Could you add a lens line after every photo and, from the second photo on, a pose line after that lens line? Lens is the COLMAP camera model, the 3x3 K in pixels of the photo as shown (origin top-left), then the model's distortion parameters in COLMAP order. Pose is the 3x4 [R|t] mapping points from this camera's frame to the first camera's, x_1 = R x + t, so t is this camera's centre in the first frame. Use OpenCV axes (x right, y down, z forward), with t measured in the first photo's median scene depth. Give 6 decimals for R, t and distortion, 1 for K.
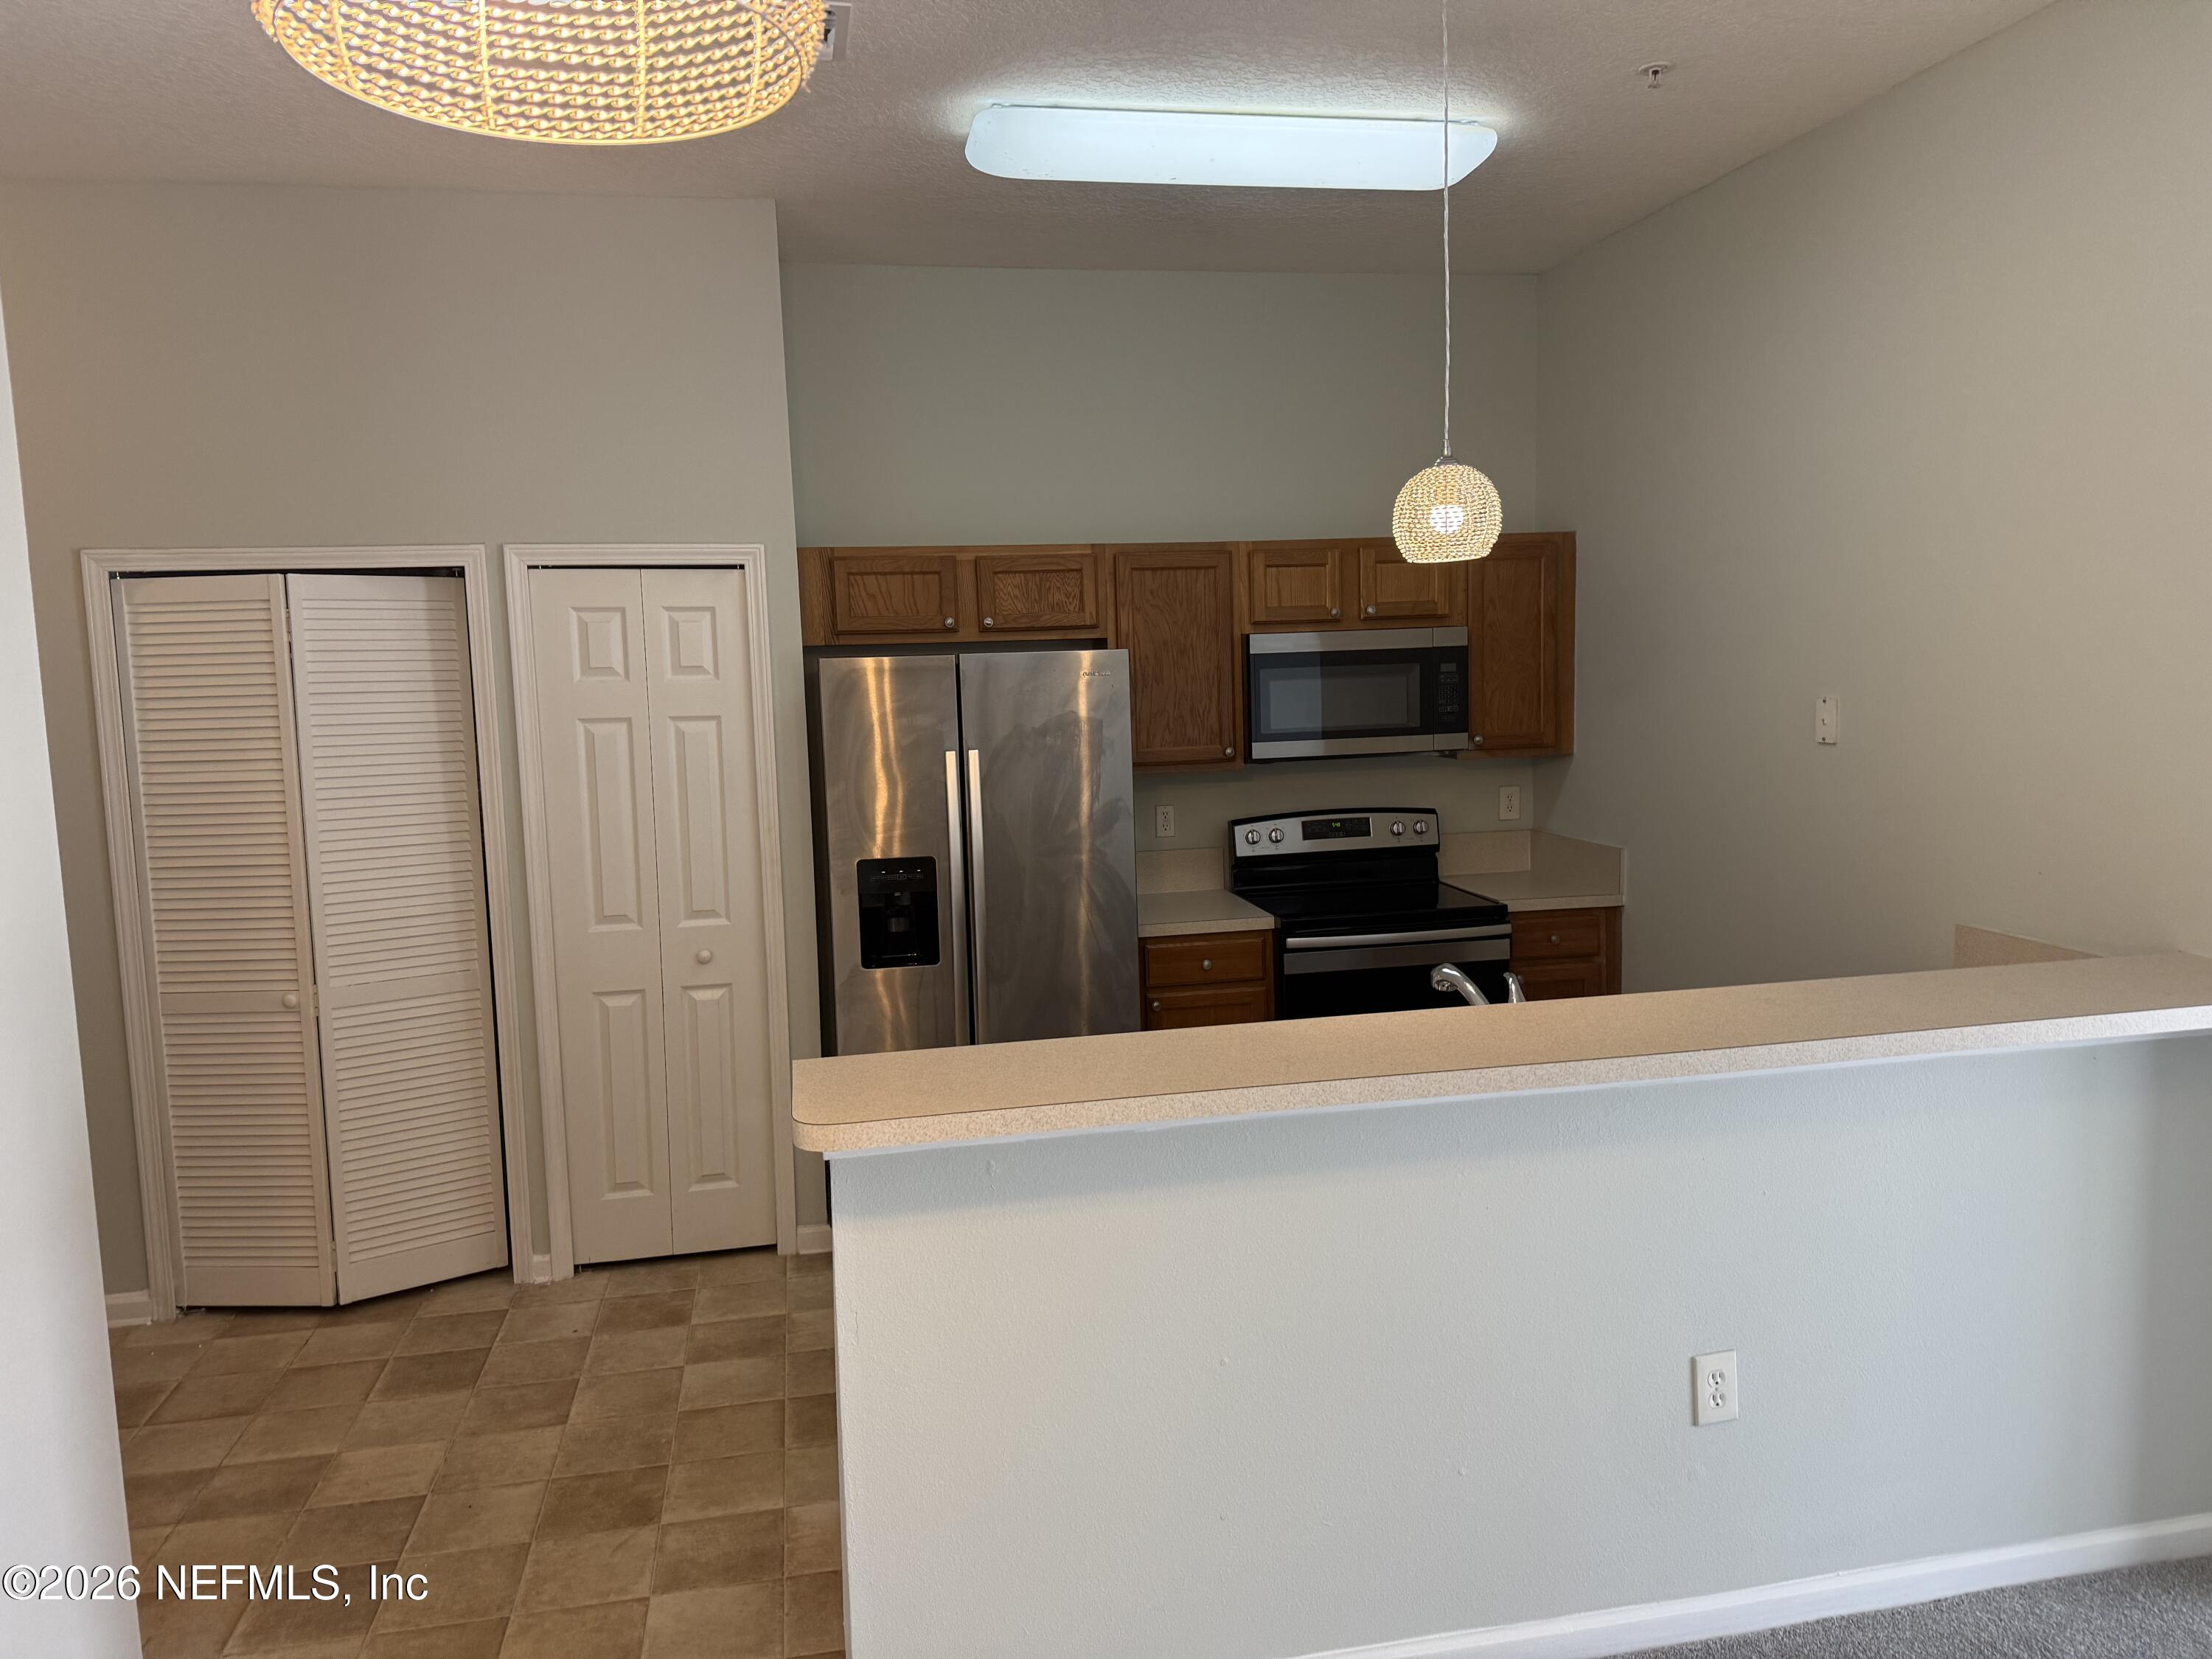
lens RADIAL K [[1553.1, 0, 1106.0], [0, 1553.1, 829.5], [0, 0, 1]] dist [0.098544, -0.069676]
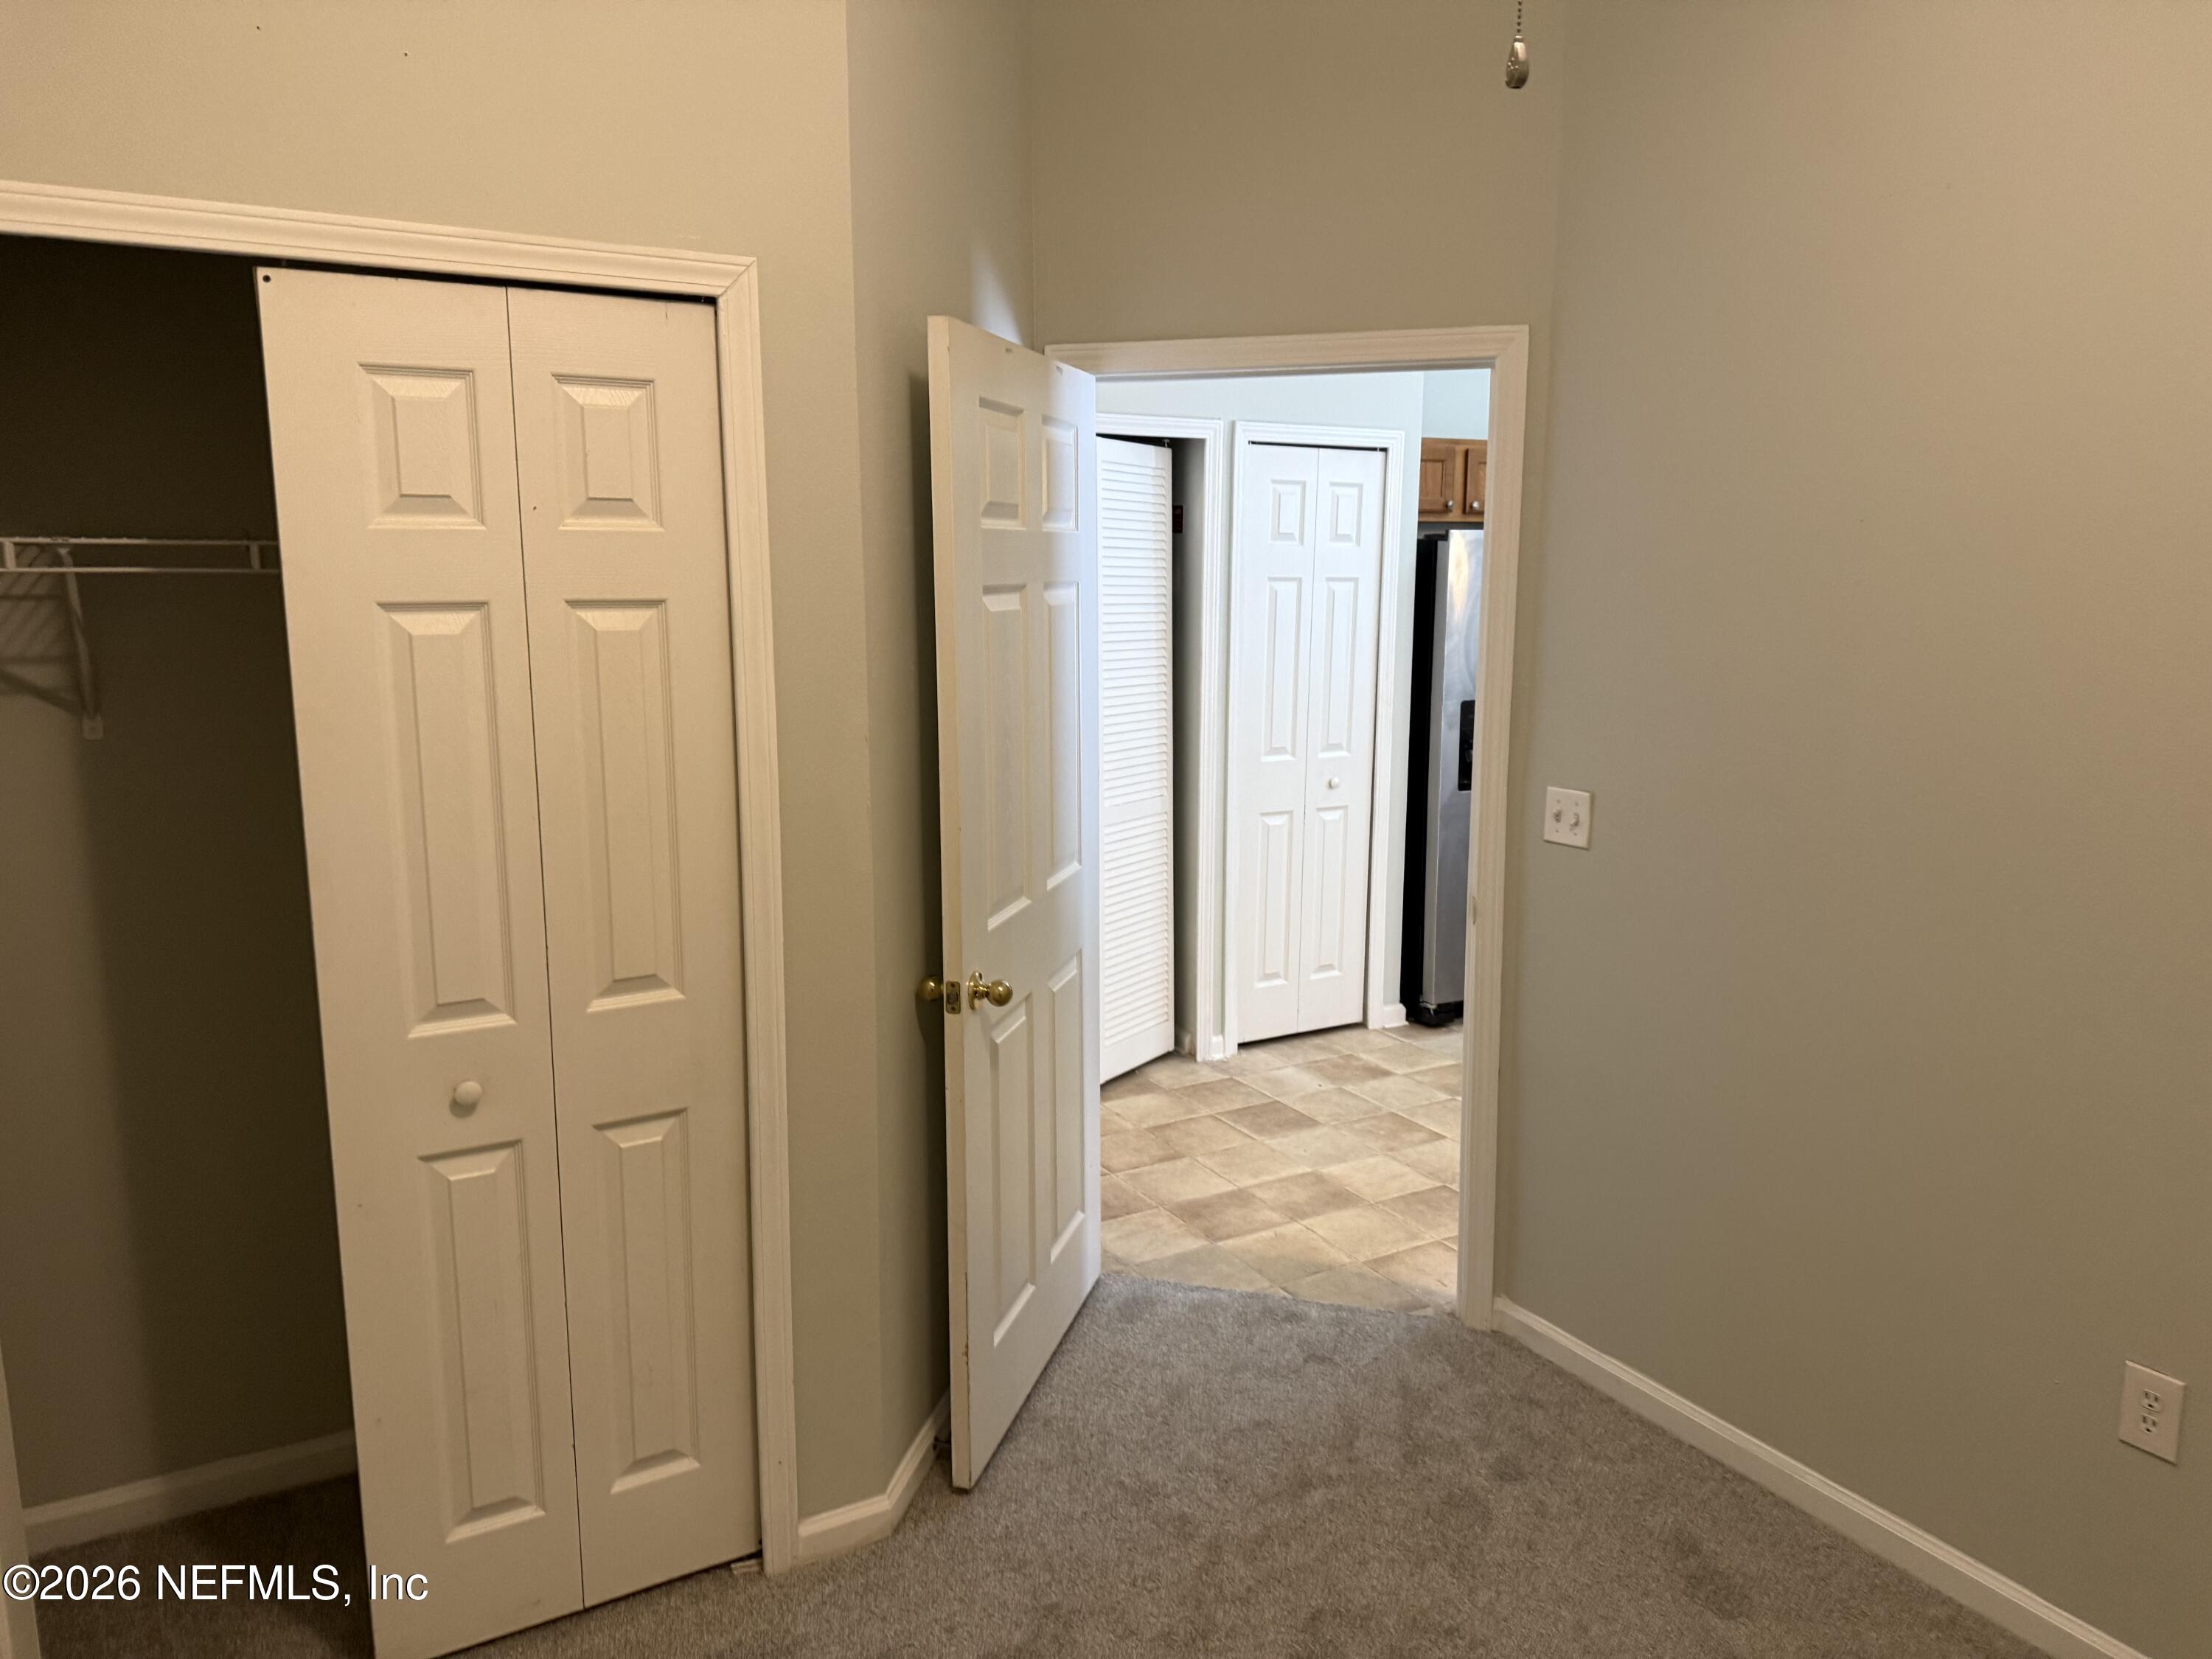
lens RADIAL K [[1545.9, 0, 1106.0], [0, 1545.9, 829.5], [0, 0, 1]] dist [0.053263, -0.071060]
pose [[0.938274, -0.025907, 0.344922, -0.761251], [0.001037, 0.997397, 0.072093, 0.029617], [-0.345892, -0.067285, 0.935859, -0.036878]]
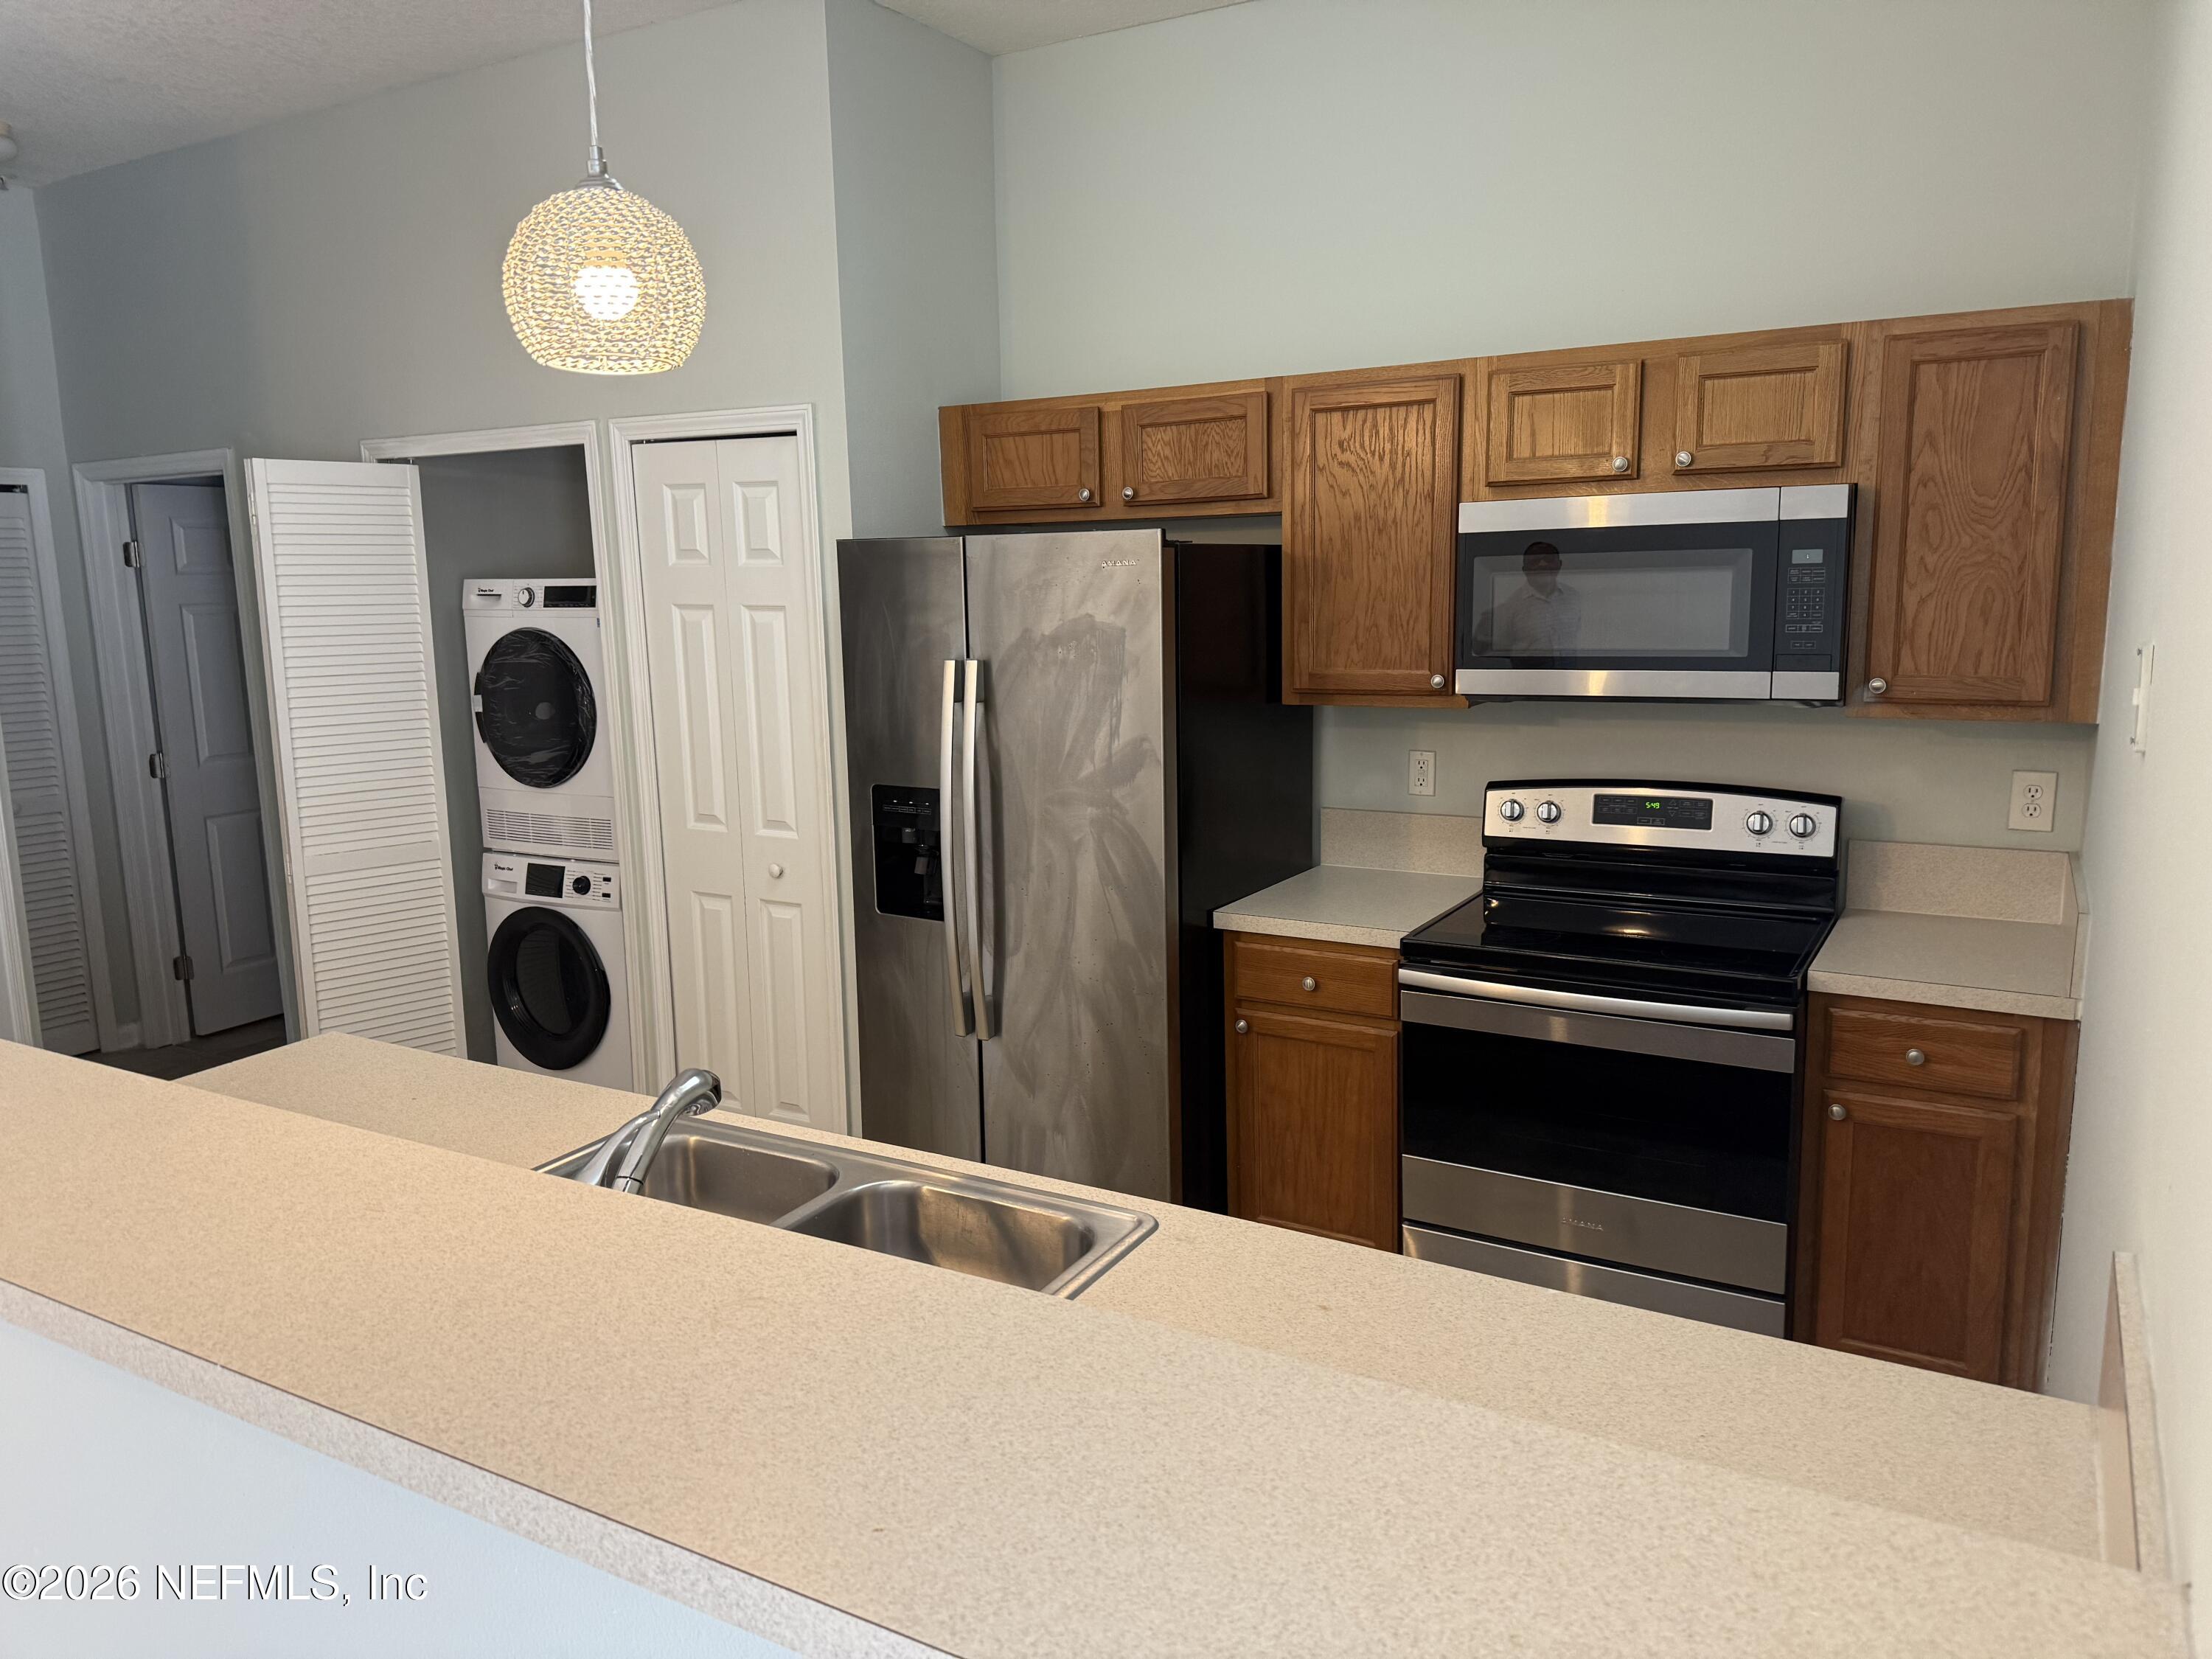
lens RADIAL K [[1565.3, 0, 1106.0], [0, 1565.3, 829.5], [0, 0, 1]] dist [0.185797, -0.381061]
pose [[0.744720, 0.123693, -0.655814, 0.448758], [-0.074176, 0.991927, 0.102855, -0.047759], [0.663242, -0.027953, 0.747883, 0.405383]]
